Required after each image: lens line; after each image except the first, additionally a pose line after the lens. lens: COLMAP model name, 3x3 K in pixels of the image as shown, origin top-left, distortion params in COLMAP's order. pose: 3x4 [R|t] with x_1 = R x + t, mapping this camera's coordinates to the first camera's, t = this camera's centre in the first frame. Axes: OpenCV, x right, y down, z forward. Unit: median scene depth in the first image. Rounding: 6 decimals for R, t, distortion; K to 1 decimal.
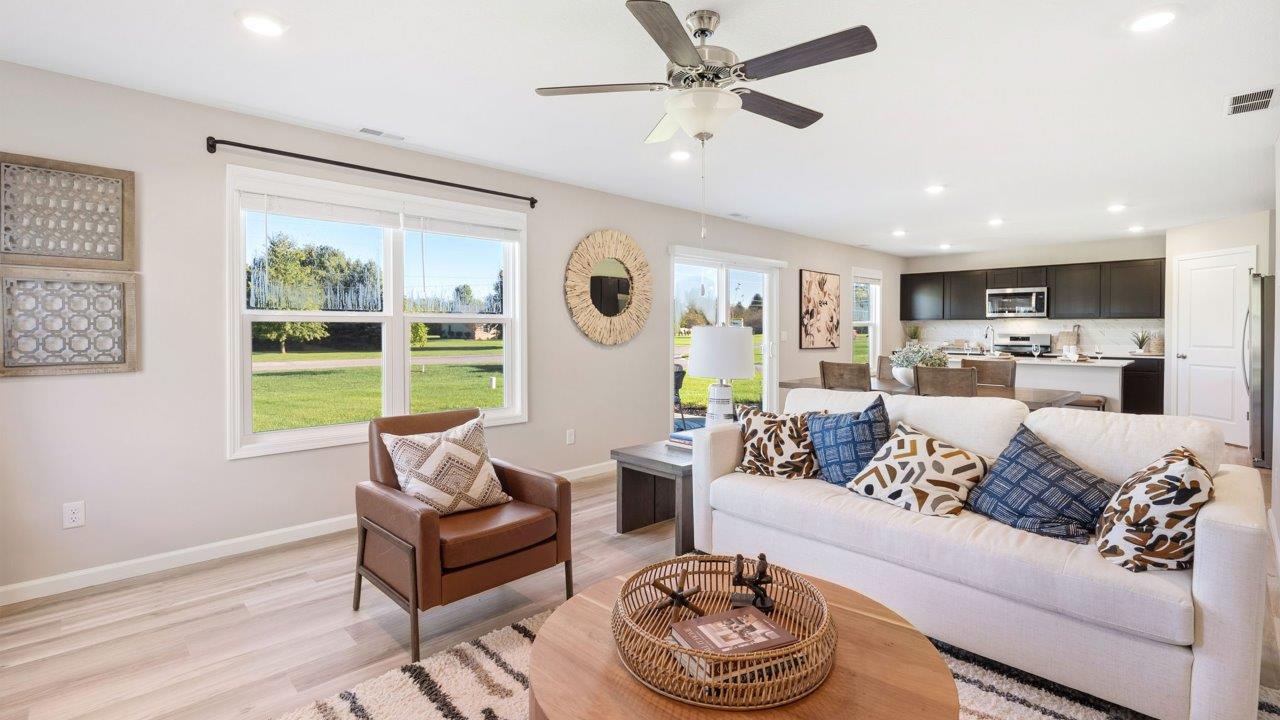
lens RADIAL K [[590.8, 0, 647.0], [0, 590.8, 339.9], [0, 0, 1]] dist [-0.002038, -0.000344]
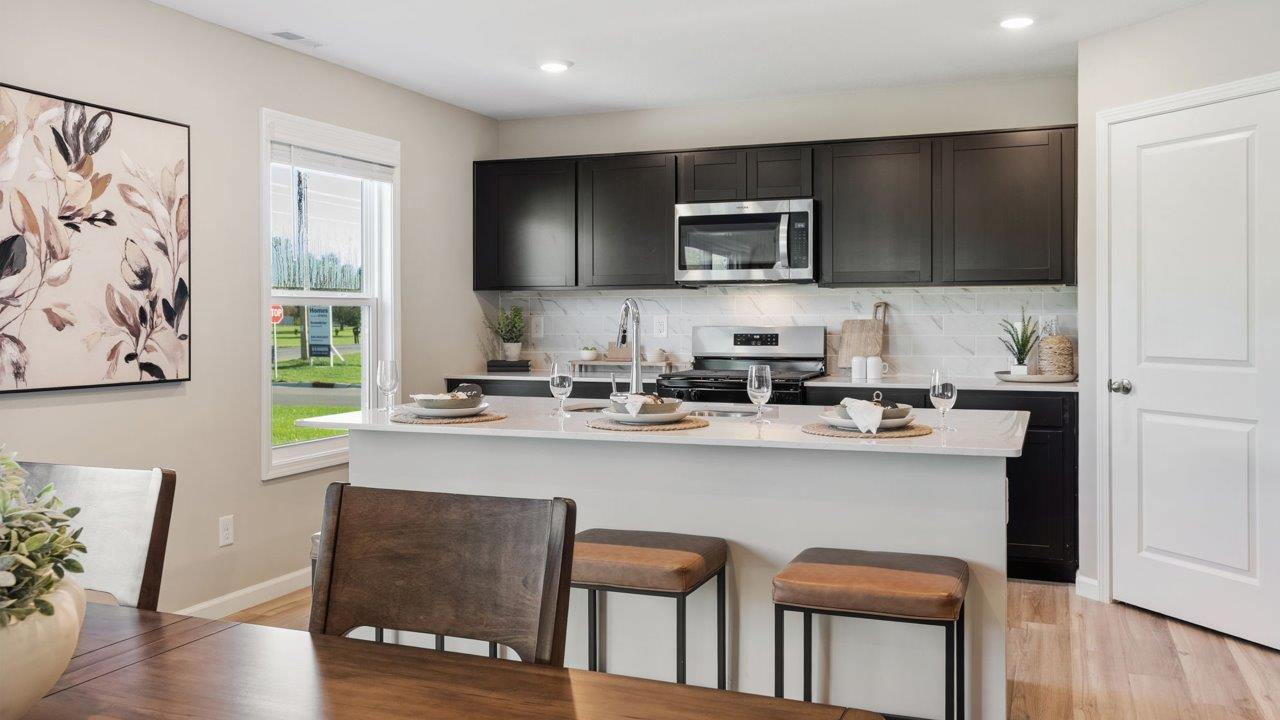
lens RADIAL K [[1047.9, 0, 671.2], [0, 1047.9, 326.2], [0, 0, 1]] dist [-0.000391, 0.003409]
pose [[0.911122, -0.007460, 0.412070, 0.334971], [0.010472, 0.999932, -0.005051, -0.008076], [-0.412004, 0.008917, 0.911138, 0.452464]]
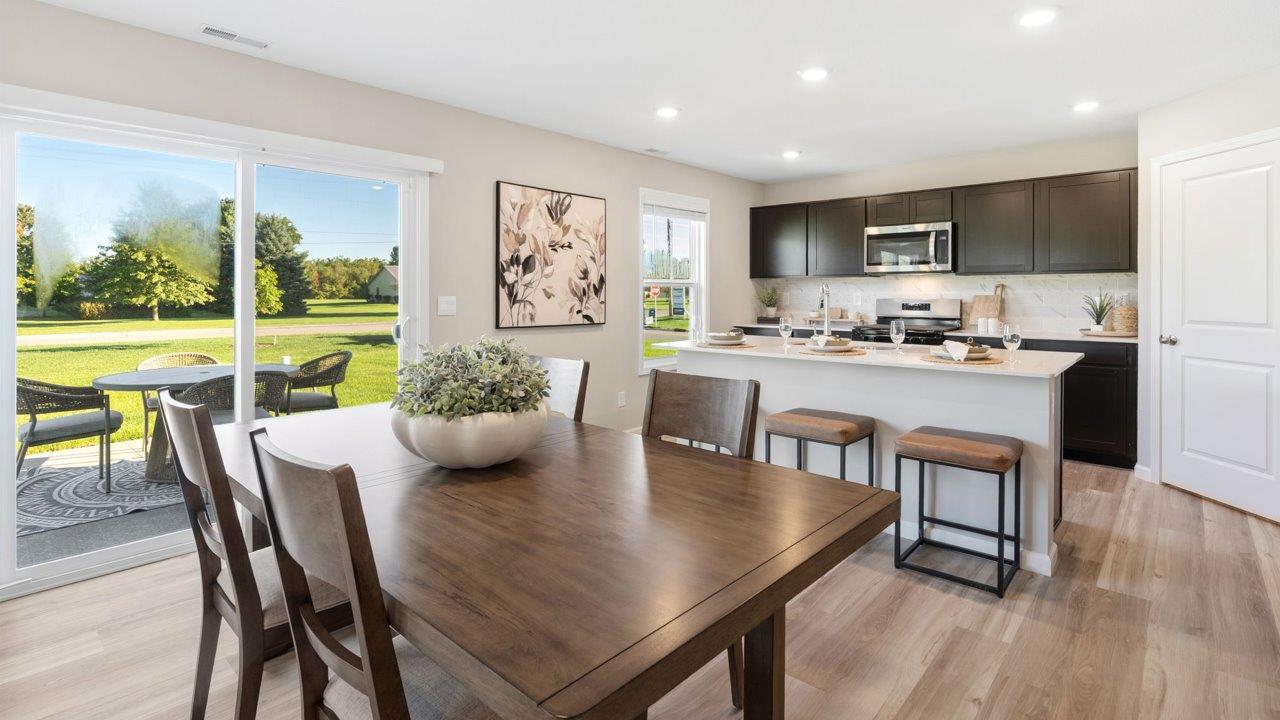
lens RADIAL K [[613.6, 0, 660.9], [0, 613.6, 295.8], [0, 0, 1]] dist [-0.001826, 0.000116]
pose [[0.997613, -0.001723, 0.069025, 0.344695], [0.002538, 0.999928, -0.011717, -0.007225], [-0.069000, 0.011864, 0.997546, 0.403130]]
